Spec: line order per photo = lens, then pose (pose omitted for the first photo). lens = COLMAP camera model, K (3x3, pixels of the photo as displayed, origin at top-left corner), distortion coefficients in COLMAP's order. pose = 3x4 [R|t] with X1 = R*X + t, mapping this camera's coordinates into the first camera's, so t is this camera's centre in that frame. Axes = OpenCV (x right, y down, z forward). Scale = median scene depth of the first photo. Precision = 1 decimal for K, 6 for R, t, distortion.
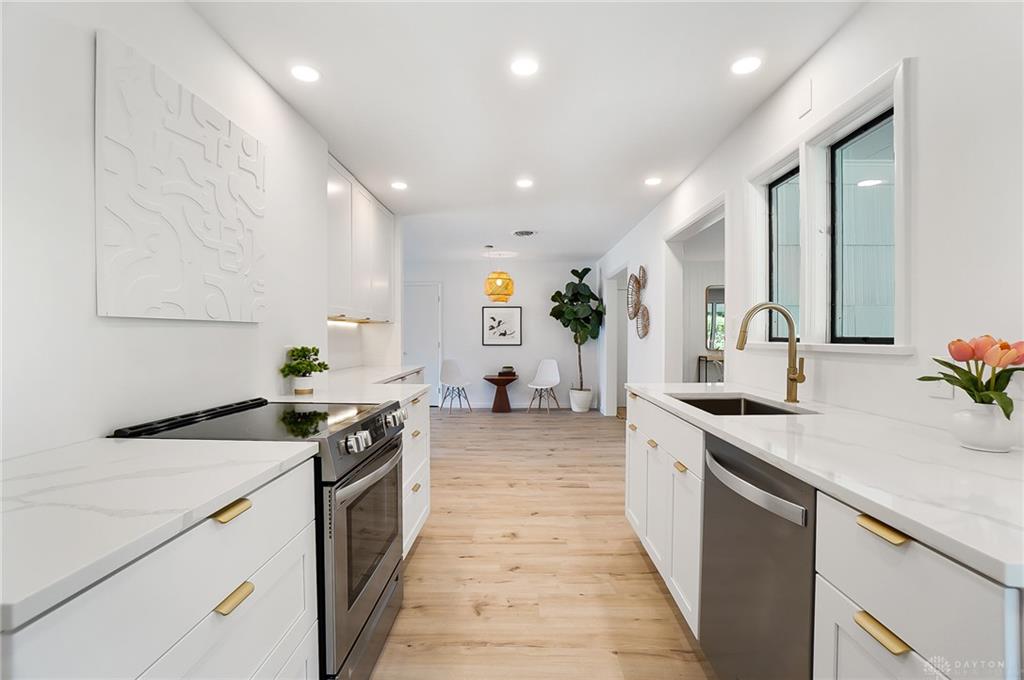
lens RADIAL K [[455.2, 0, 506.1], [0, 455.2, 322.2], [0, 0, 1]] dist [-0.061922, 0.022280]
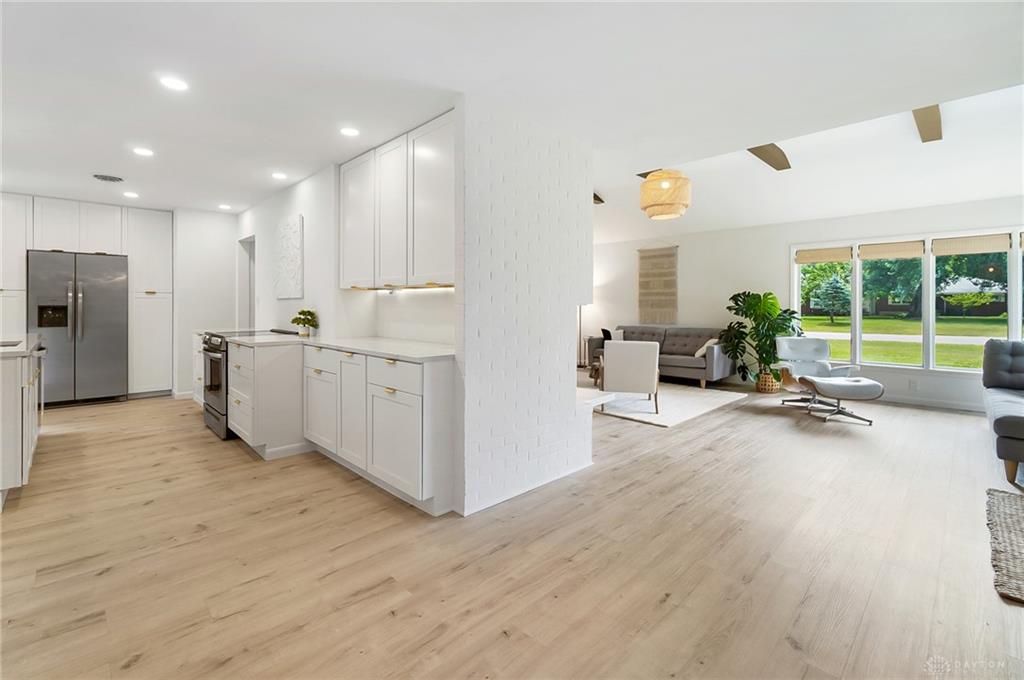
lens RADIAL K [[451.5, 0, 507.1], [0, 451.5, 308.3], [0, 0, 1]] dist [-0.003870, -0.000446]
pose [[-0.695120, 0.002352, -0.718890, 0.223259], [0.017604, 0.999750, -0.013752, 0.068466], [0.718678, -0.022215, -0.694988, 2.284857]]
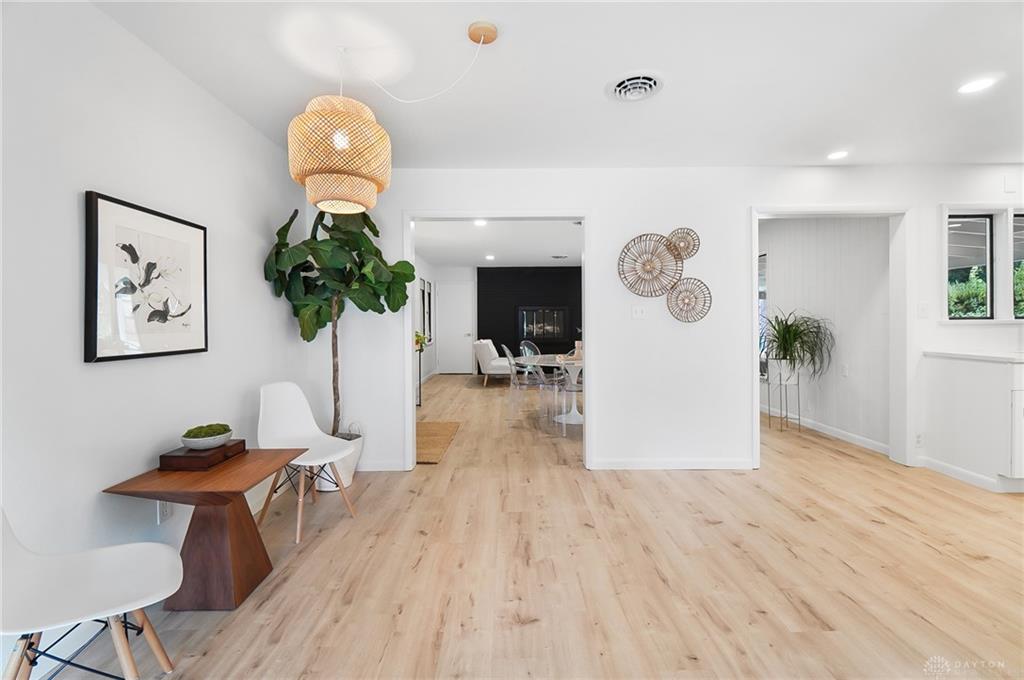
lens RADIAL K [[445.6, 0, 506.6], [0, 445.6, 324.9], [0, 0, 1]] dist [-0.003530, -0.000702]
pose [[-0.031801, -0.007623, 0.999465, -0.725020], [-0.021985, 0.999734, 0.006925, 0.068218], [-0.999252, -0.021753, -0.031960, 2.129070]]
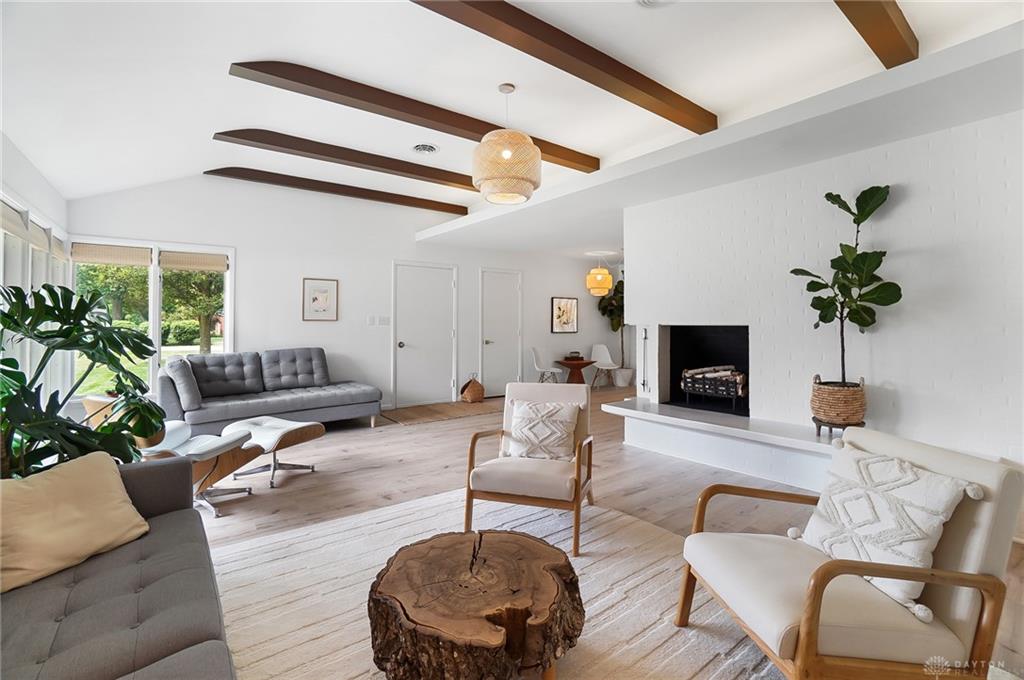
lens RADIAL K [[455.2, 0, 506.1], [0, 455.2, 322.2], [0, 0, 1]] dist [-0.061922, 0.022280]
pose [[0.777396, 0.003680, 0.629001, -2.129633], [-0.021355, 0.999561, 0.020545, 0.014200], [-0.628649, -0.029404, 0.777133, 0.635810]]
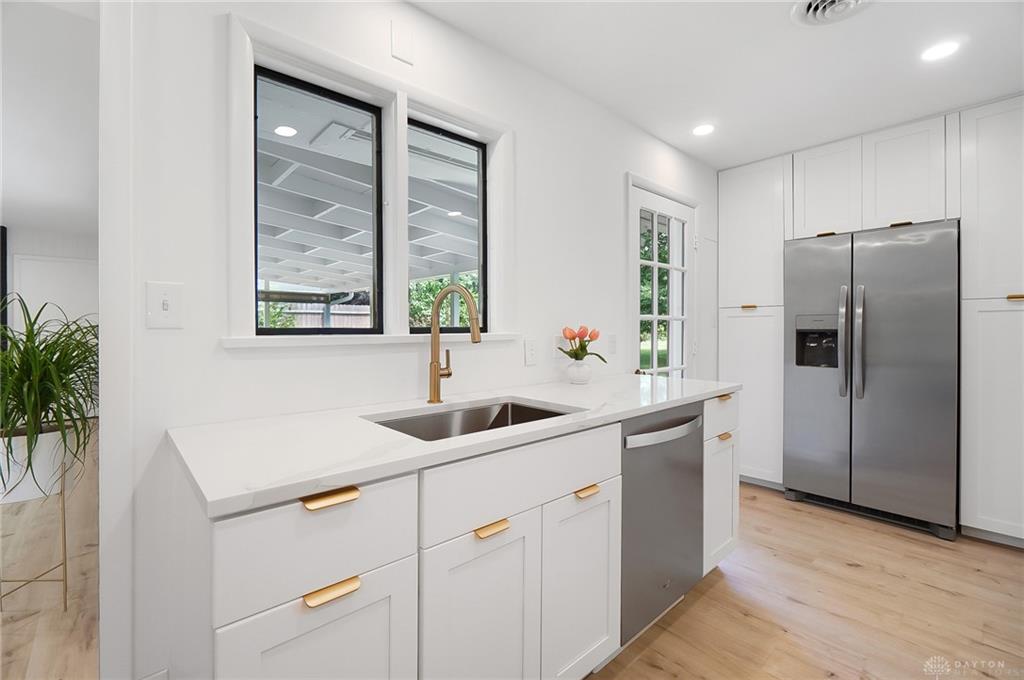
lens RADIAL K [[445.6, 0, 506.6], [0, 445.6, 324.9], [0, 0, 1]] dist [-0.003530, -0.000702]
pose [[-0.700174, 0.004245, 0.713960, -0.038339], [-0.020891, 0.999432, -0.026429, 0.032415], [-0.713667, -0.033420, -0.699687, 0.992026]]
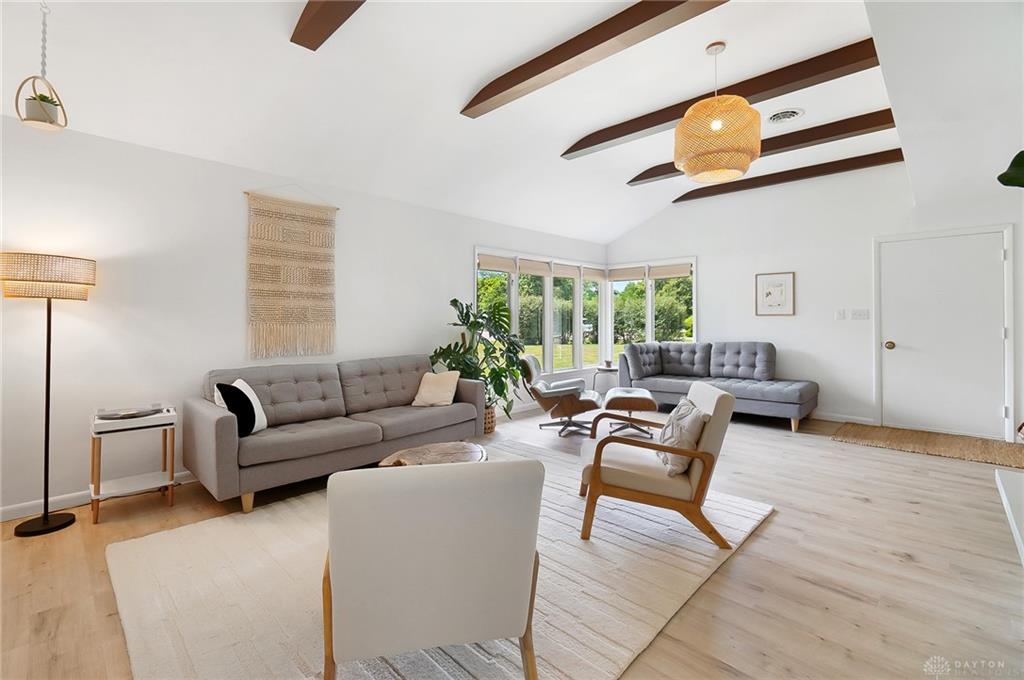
lens RADIAL K [[450.0, 0, 504.7], [0, 450.0, 319.5], [0, 0, 1]] dist [-0.003609, -0.000329]
pose [[0.735777, -0.002485, -0.677220, -1.053375], [0.022210, 0.999544, 0.020462, 0.017571], [0.676860, -0.030096, 0.735496, 0.459795]]
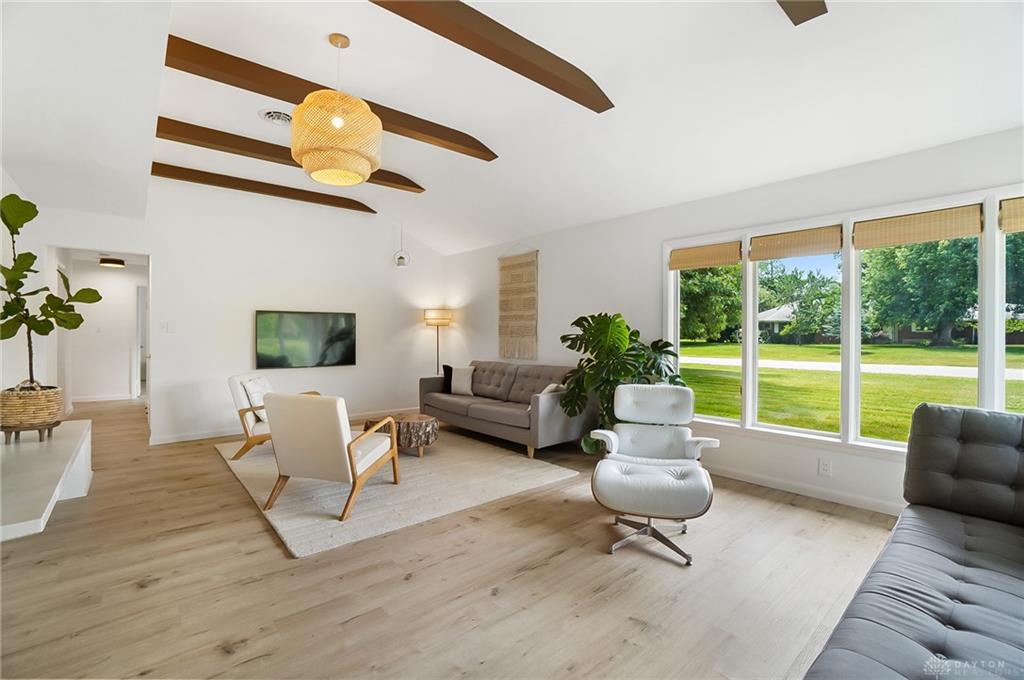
lens RADIAL K [[450.7, 0, 507.3], [0, 450.7, 335.7], [0, 0, 1]] dist [-0.063497, 0.022159]
pose [[-0.738793, 0.002741, -0.673926, -1.029492], [0.016280, 0.999773, -0.013780, 0.066458], [0.673735, -0.021152, -0.738670, 2.475278]]
